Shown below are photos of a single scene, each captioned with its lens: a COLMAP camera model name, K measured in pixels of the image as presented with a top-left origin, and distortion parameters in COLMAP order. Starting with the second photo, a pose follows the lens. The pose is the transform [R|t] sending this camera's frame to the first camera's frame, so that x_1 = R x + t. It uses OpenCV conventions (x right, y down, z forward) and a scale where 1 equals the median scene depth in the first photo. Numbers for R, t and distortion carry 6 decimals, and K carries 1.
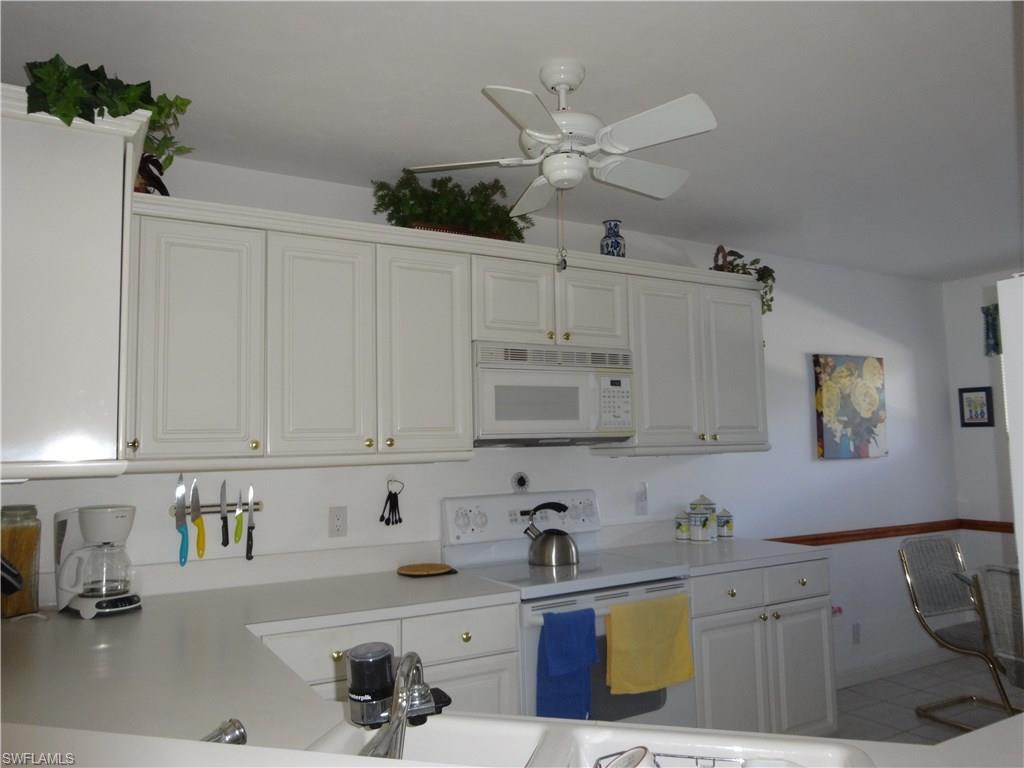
lens RADIAL K [[758.3, 0, 514.8], [0, 758.3, 383.0], [0, 0, 1]] dist [-0.003279, 0.012260]
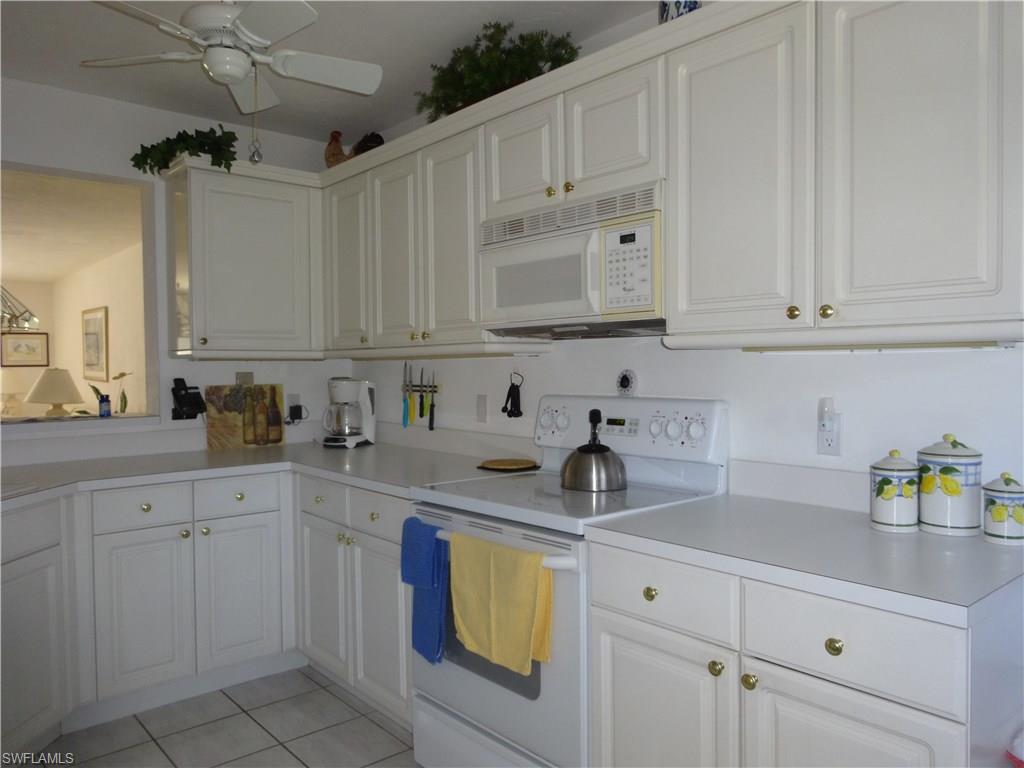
lens RADIAL K [[758.3, 0, 515.7], [0, 758.3, 378.2], [0, 0, 1]] dist [-0.003279, 0.012260]
pose [[0.185277, 0.038832, -0.981919, 0.766842], [0.090424, 0.994306, 0.056384, 0.074910], [0.978517, -0.099236, 0.180711, 0.774699]]
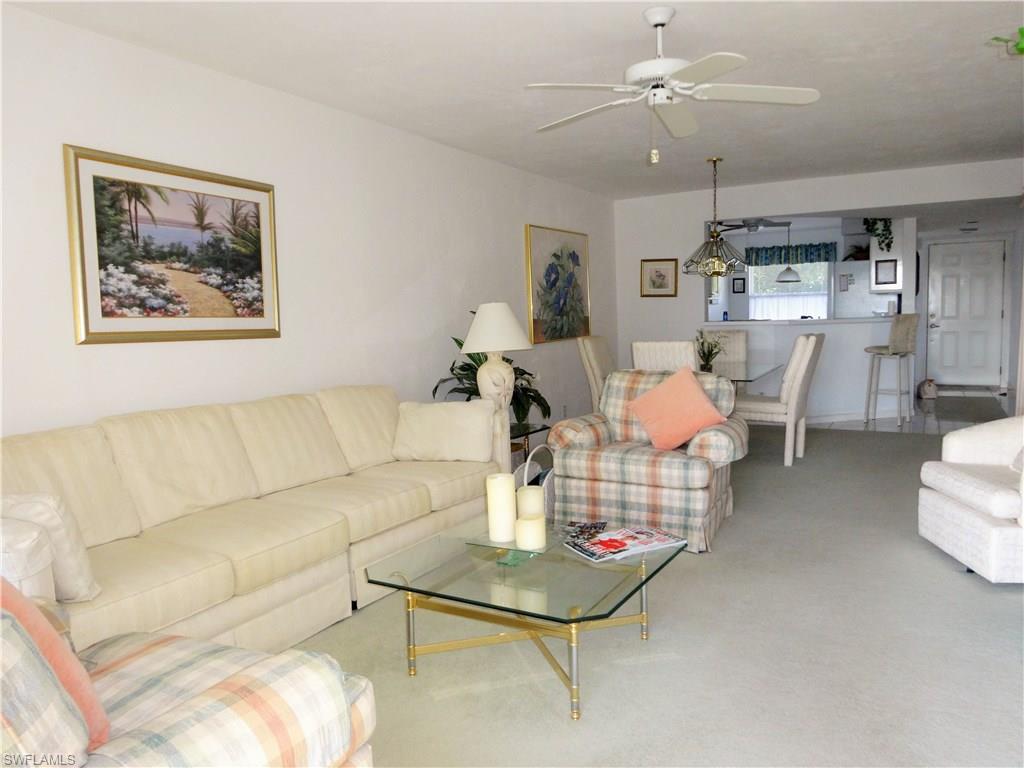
lens RADIAL K [[758.3, 0, 513.7], [0, 758.3, 383.2], [0, 0, 1]] dist [-0.003279, 0.012260]
pose [[0.858296, -0.051480, 0.510565, -2.223649], [-0.033099, 0.987329, 0.155193, -0.025682], [-0.512086, -0.150101, 0.845717, -1.378331]]
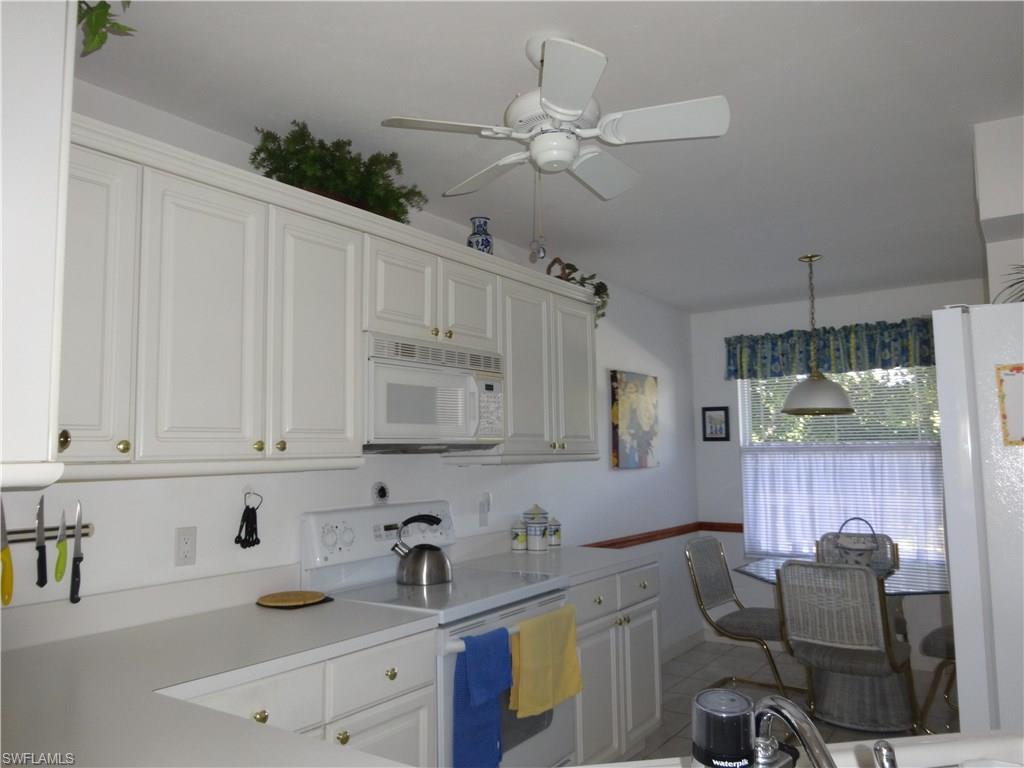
lens RADIAL K [[758.3, 0, 513.1], [0, 758.3, 382.5], [0, 0, 1]] dist [-0.003279, 0.012260]
pose [[0.908889, 0.046004, 0.414493, -0.234367], [-0.038151, 0.998901, -0.027211, 0.018724], [-0.415289, 0.008918, 0.909646, 0.122891]]
